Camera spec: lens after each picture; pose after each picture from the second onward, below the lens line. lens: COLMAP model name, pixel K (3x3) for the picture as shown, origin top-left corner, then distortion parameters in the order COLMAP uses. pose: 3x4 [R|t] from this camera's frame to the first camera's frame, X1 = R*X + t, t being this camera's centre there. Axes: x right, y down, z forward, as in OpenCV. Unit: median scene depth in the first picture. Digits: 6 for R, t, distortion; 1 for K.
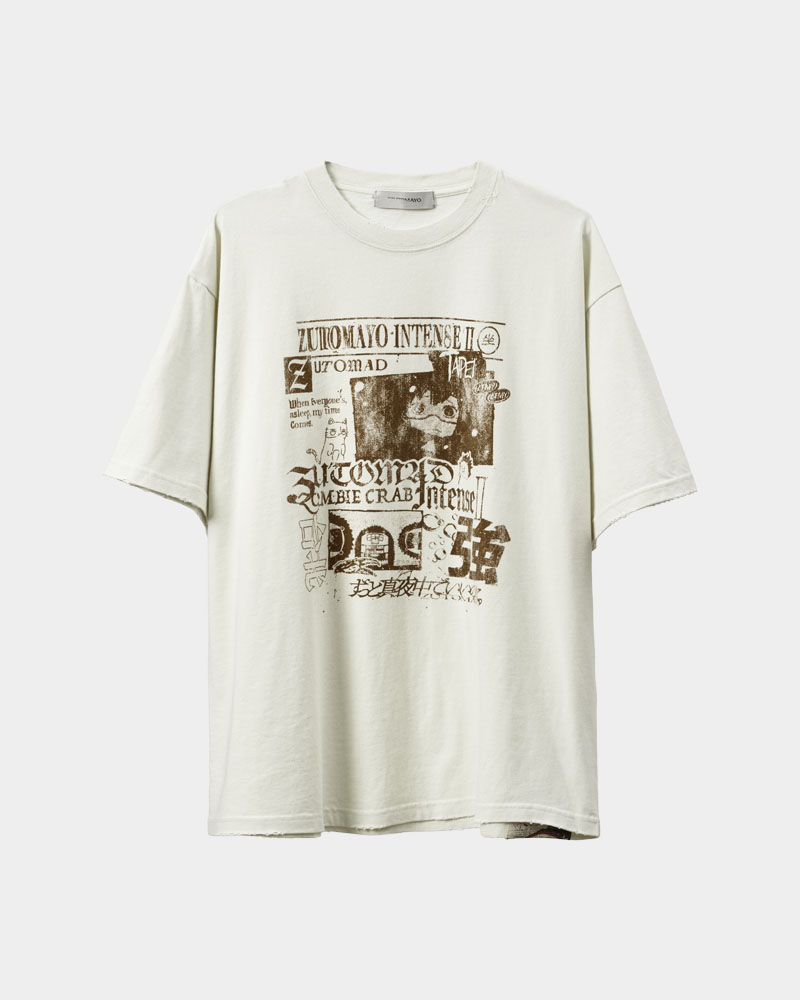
lens RADIAL K [[4242.9, 0, 397.8], [0, 4242.9, 498.5], [0, 0, 1]] dist [-0.089041, 0.000000]
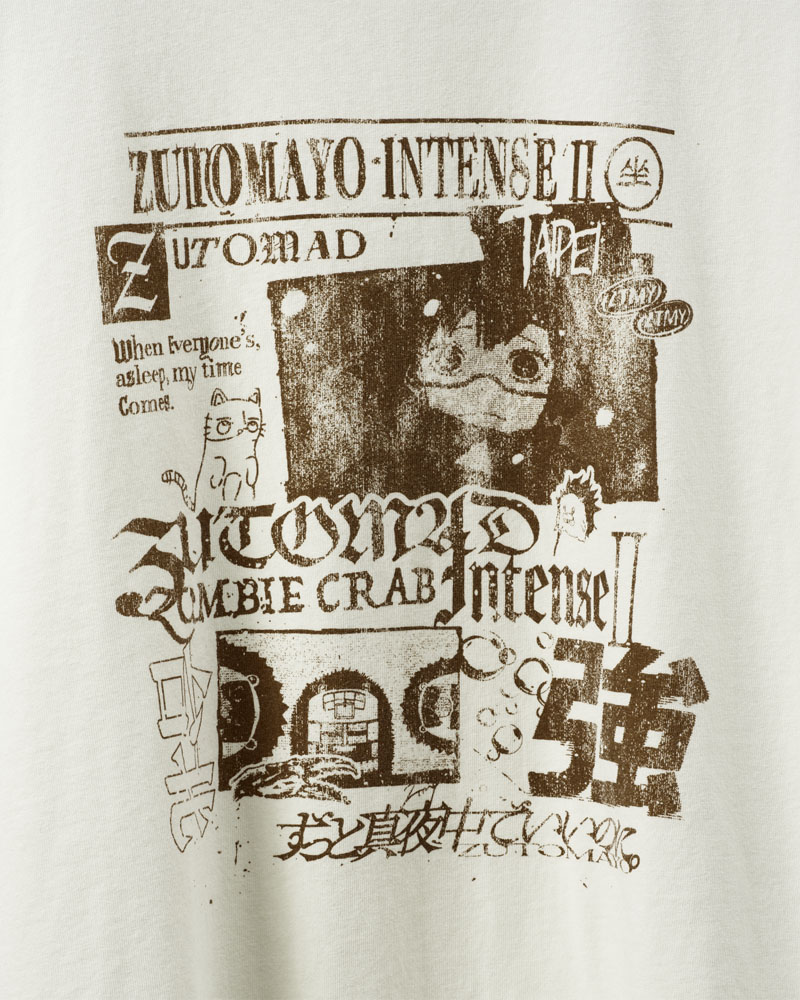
lens RADIAL K [[4242.9, 0, 405.4], [0, 4242.9, 503.5], [0, 0, 1]] dist [-0.089041, 0.000000]
pose [[0.985983, -0.023066, 0.165242, -0.062090], [0.028081, 0.999211, -0.028079, 0.002361], [-0.164464, 0.032325, 0.985853, 0.626583]]
